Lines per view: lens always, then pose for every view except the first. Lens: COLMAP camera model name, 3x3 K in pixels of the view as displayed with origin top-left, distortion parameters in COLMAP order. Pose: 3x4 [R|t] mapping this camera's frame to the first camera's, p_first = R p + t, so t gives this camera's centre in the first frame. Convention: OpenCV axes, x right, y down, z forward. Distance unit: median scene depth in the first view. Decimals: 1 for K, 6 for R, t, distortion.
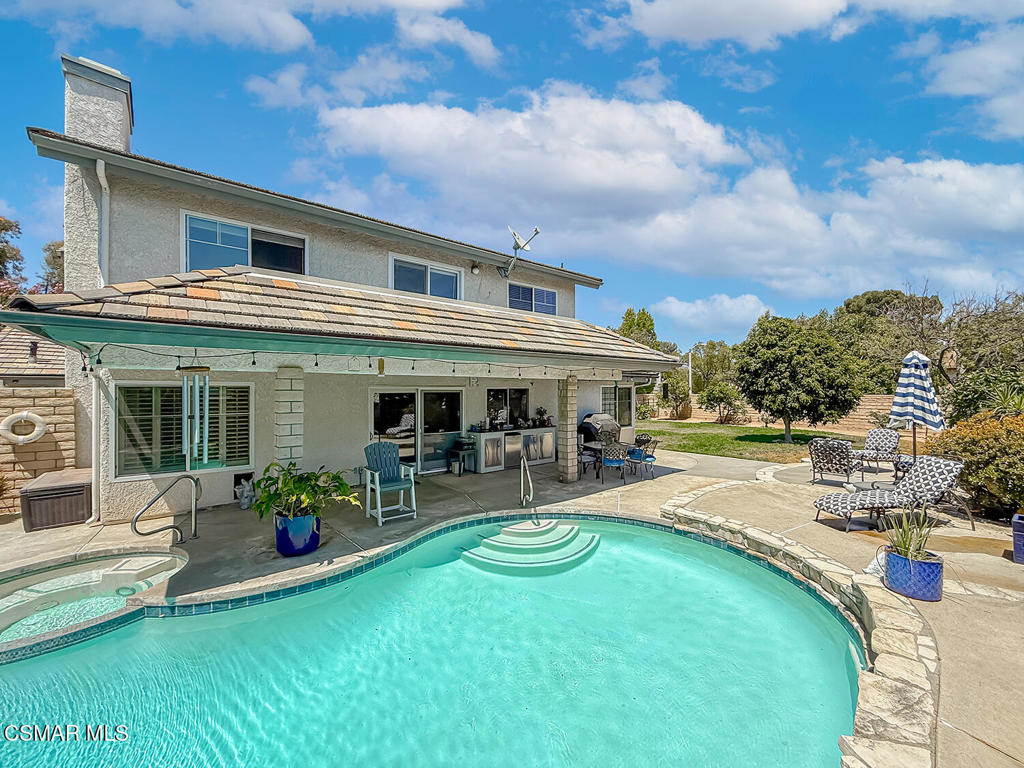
lens RADIAL K [[409.7, 0, 513.9], [0, 409.7, 400.2], [0, 0, 1]] dist [-0.001343, 0.000058]
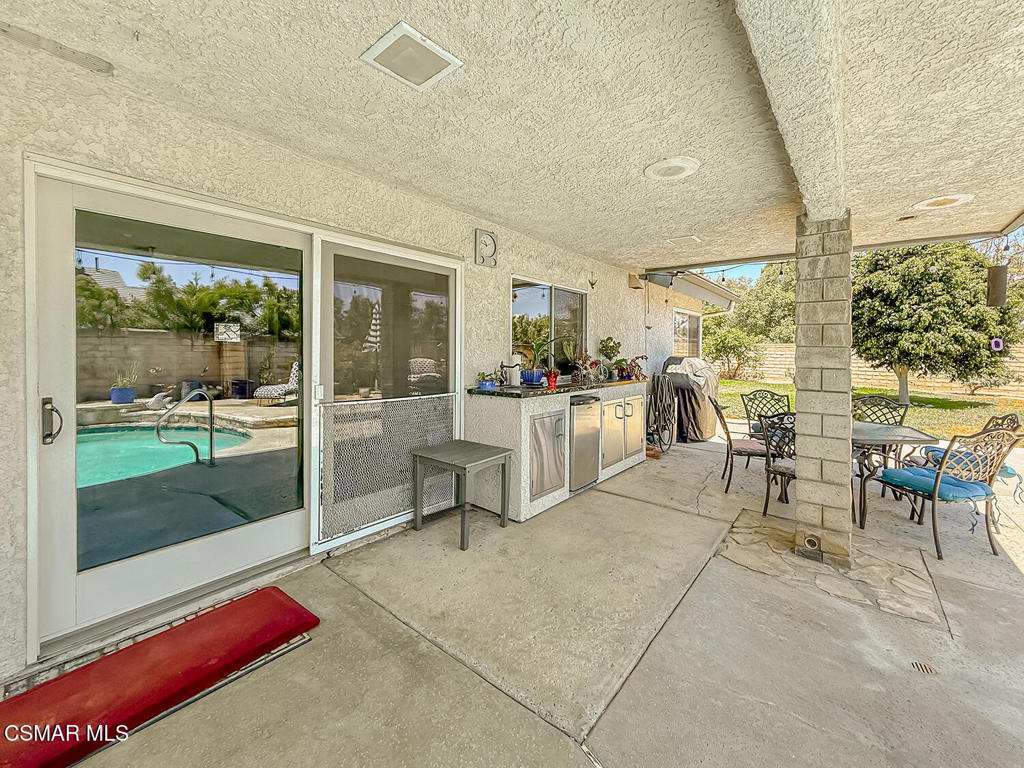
lens RADIAL K [[408.5, 0, 512.0], [0, 408.5, 384.0], [0, 0, 1]] dist [-0.001609, -0.000053]
pose [[0.980681, -0.001668, 0.195607, -0.153540], [-0.010633, 0.998031, 0.061817, 0.049316], [-0.195325, -0.062703, 0.978732, 0.697881]]
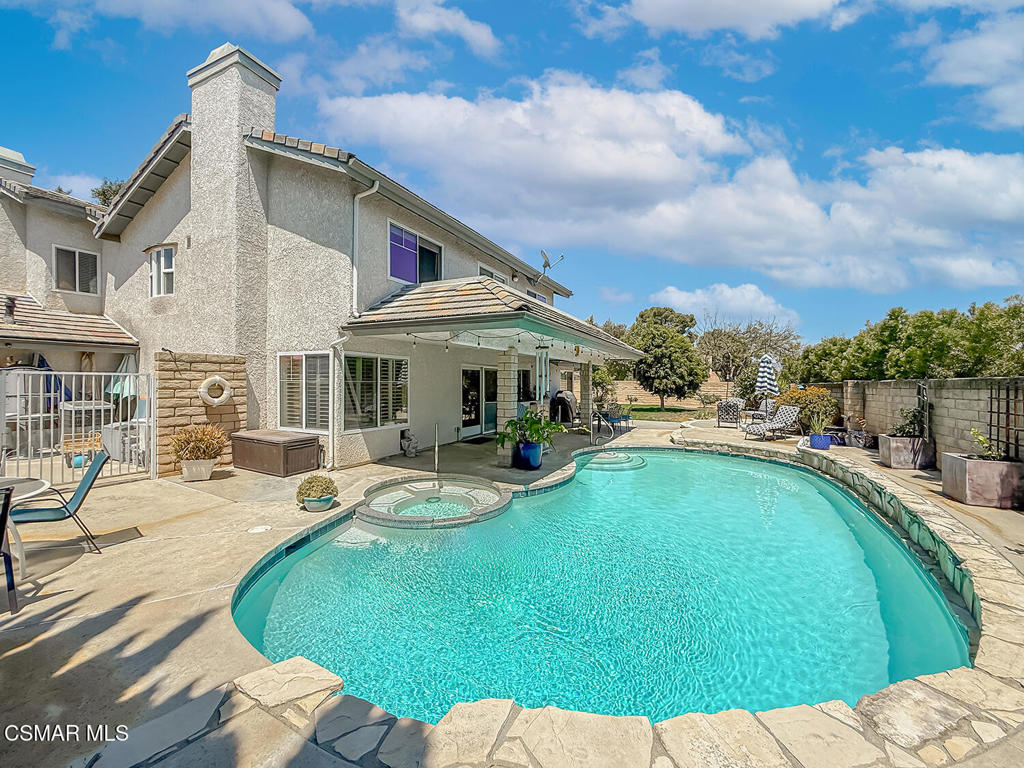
lens RADIAL K [[408.5, 0, 512.0], [0, 408.5, 384.0], [0, 0, 1]] dist [-0.001609, -0.000053]
pose [[0.914787, 0.012911, 0.403730, -0.648184], [-0.008136, 0.999875, -0.013540, 0.040294], [-0.403855, 0.009102, 0.914778, -0.200579]]
